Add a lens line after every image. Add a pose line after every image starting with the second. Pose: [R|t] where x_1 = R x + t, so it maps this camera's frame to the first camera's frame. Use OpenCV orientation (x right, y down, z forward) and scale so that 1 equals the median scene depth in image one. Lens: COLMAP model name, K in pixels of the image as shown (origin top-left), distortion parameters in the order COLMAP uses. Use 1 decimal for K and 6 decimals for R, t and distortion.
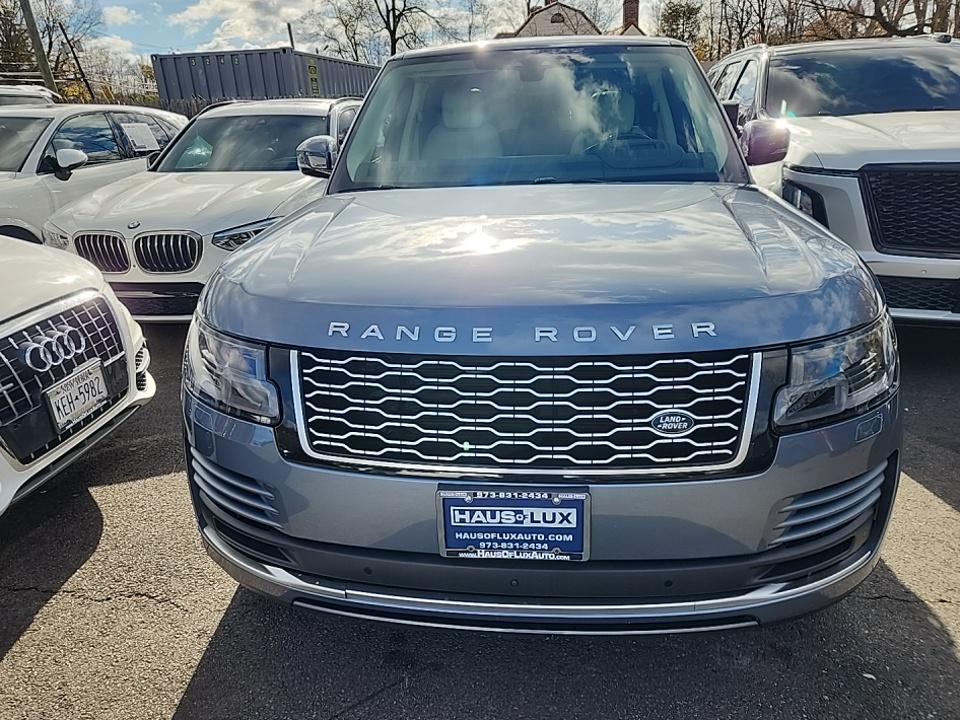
lens RADIAL K [[656.6, 0, 480.0], [0, 656.6, 360.0], [0, 0, 1]] dist [0.018736, -0.002638]
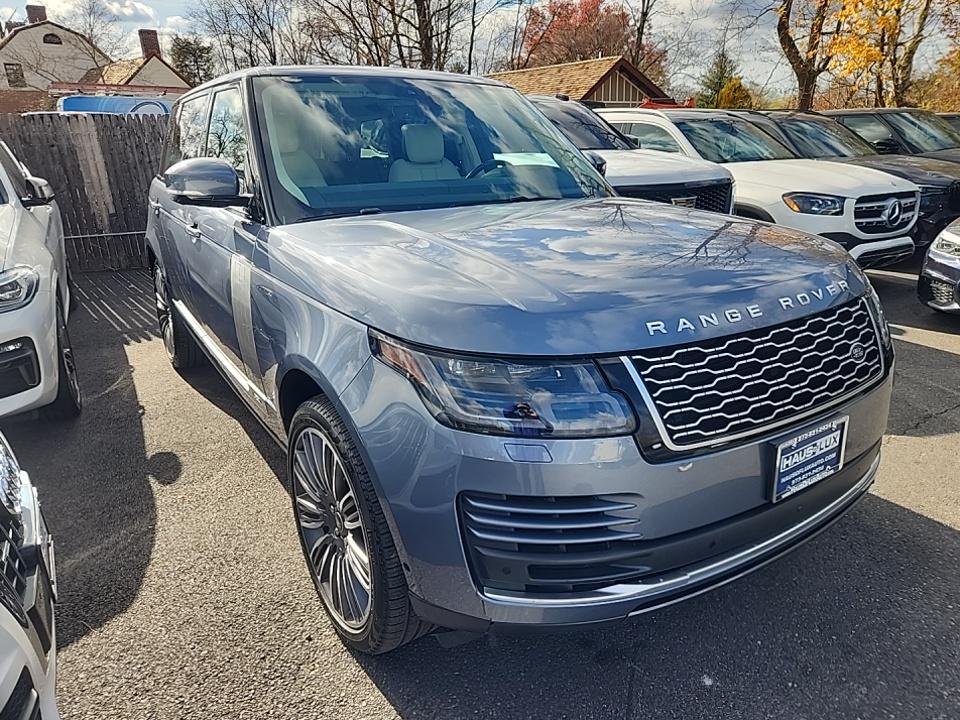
lens RADIAL K [[656.6, 0, 480.0], [0, 656.6, 360.0], [0, 0, 1]] dist [0.018736, -0.002638]
pose [[0.778348, -0.177429, 0.602241, -1.088215], [0.208414, 0.977861, 0.018734, -0.075688], [-0.592232, 0.110934, 0.798095, 0.339507]]
